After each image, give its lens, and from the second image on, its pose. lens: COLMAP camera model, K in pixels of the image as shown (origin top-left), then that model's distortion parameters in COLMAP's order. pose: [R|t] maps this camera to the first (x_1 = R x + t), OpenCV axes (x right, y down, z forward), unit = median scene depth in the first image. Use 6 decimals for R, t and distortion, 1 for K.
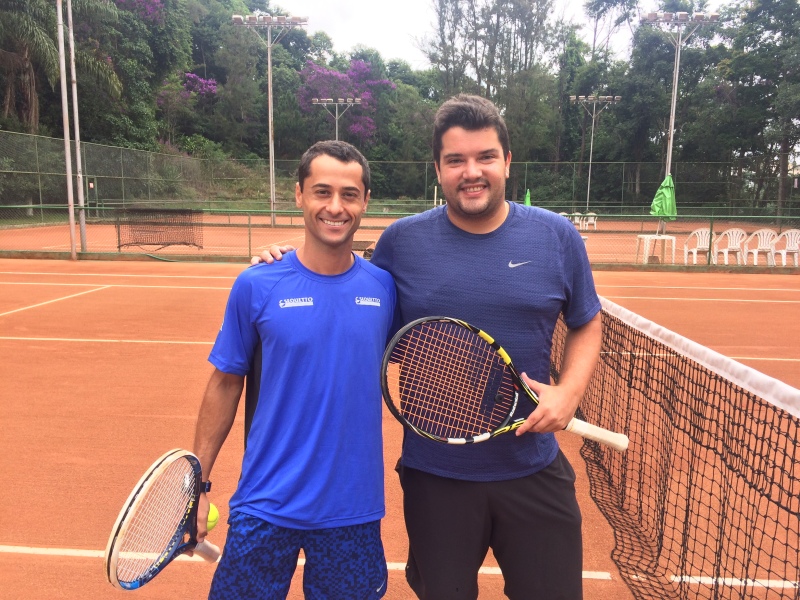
lens RADIAL K [[675.2, 0, 397.5], [0, 675.2, 304.1], [0, 0, 1]] dist [-0.002158, -0.017104]
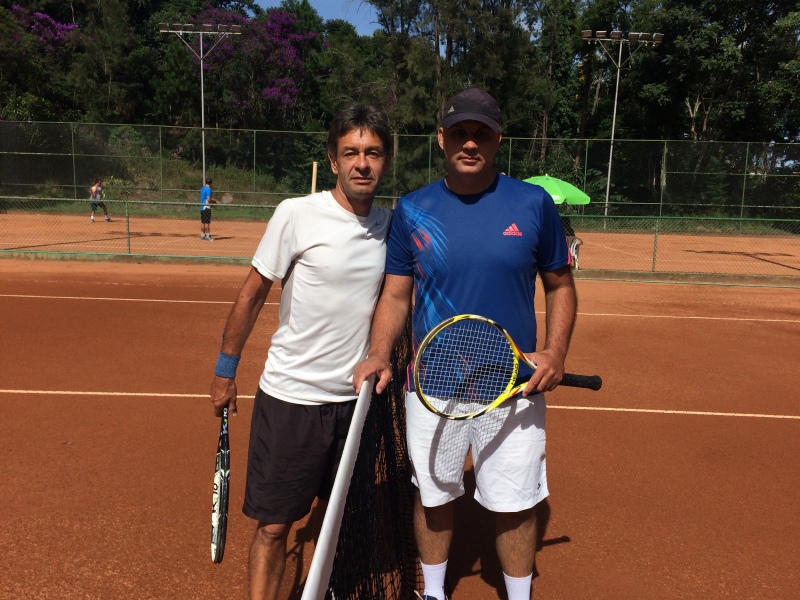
lens RADIAL K [[675.2, 0, 397.5], [0, 675.2, 304.1], [0, 0, 1]] dist [-0.002158, -0.017104]
pose [[0.998181, 0.008792, 0.059641, 0.044304], [-0.009260, 0.999928, 0.007572, -0.051939], [-0.059570, -0.008110, 0.998191, 0.331104]]
